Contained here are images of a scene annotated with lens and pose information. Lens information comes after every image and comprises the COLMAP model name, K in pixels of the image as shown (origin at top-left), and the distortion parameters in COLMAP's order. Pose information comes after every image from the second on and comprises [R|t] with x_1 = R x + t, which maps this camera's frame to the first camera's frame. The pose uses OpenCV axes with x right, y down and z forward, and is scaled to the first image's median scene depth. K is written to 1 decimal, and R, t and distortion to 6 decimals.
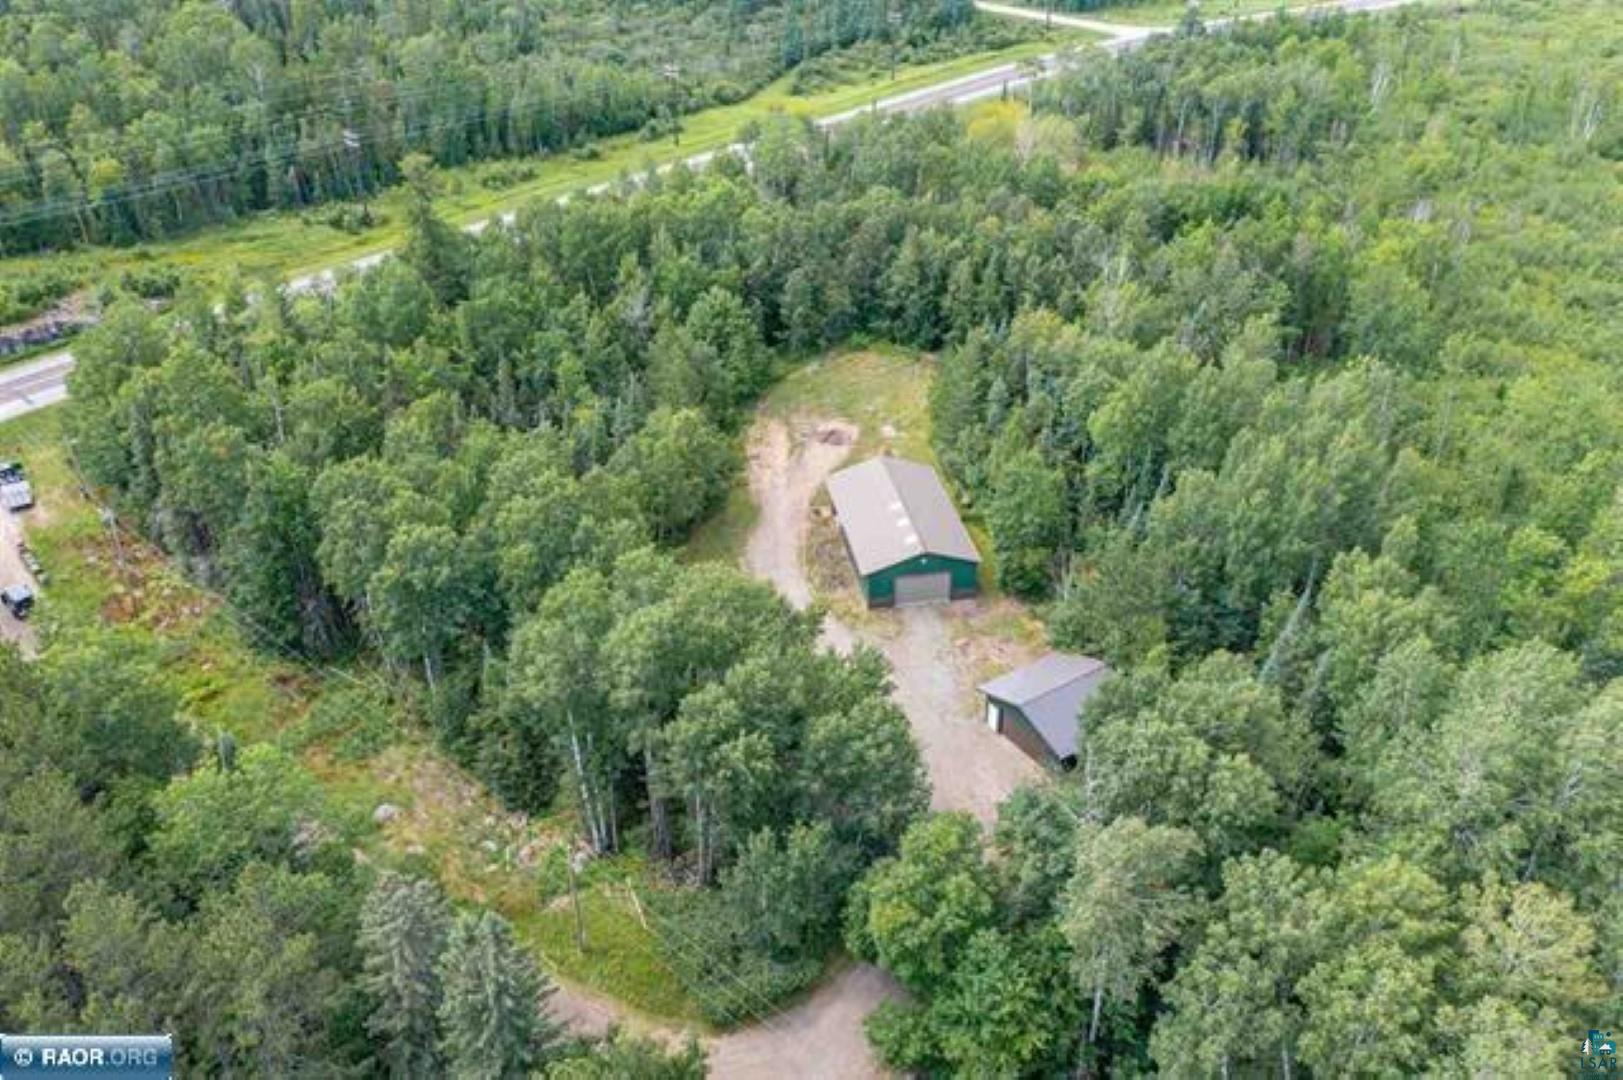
lens RADIAL K [[1299.5, 0, 811.5], [0, 1299.5, 540.0], [0, 0, 1]] dist [-0.008321, -0.002055]
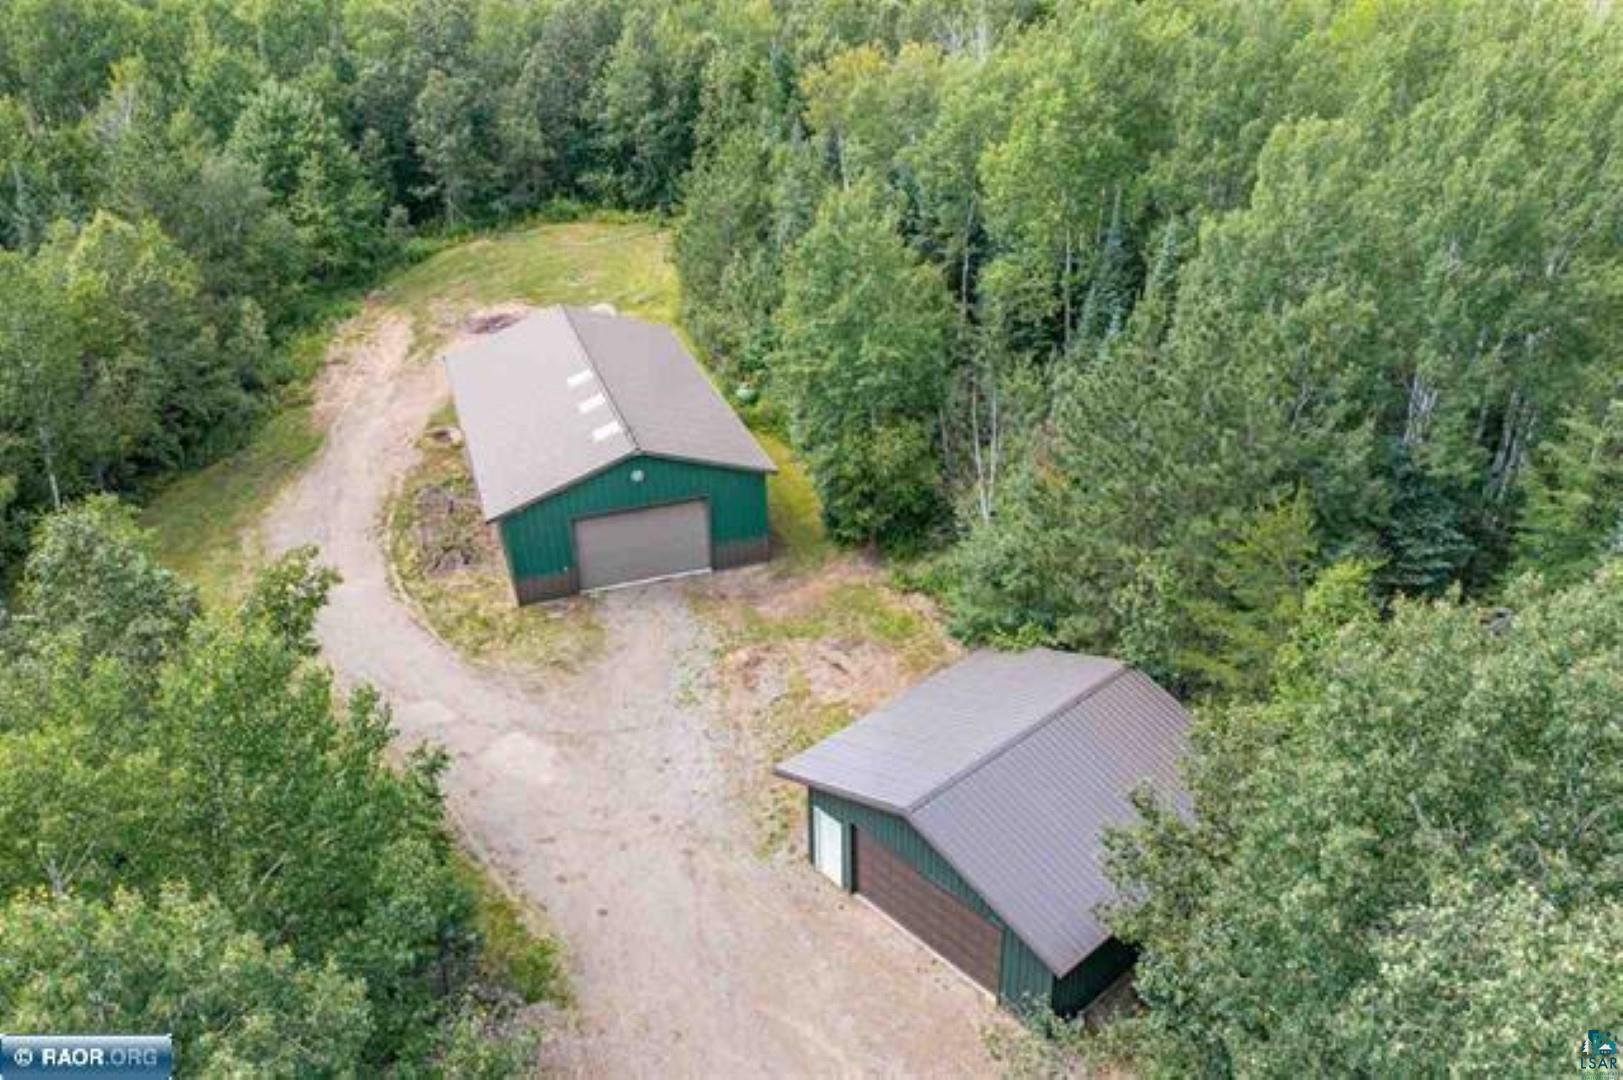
lens RADIAL K [[1218.1, 0, 811.5], [0, 1218.1, 540.0], [0, 0, 1]] dist [-0.004631, 0.000746]
pose [[0.988448, -0.079982, 0.128736, 0.087880], [0.089464, 0.993553, -0.069632, 0.067857], [-0.122337, 0.080344, 0.989231, 0.593672]]
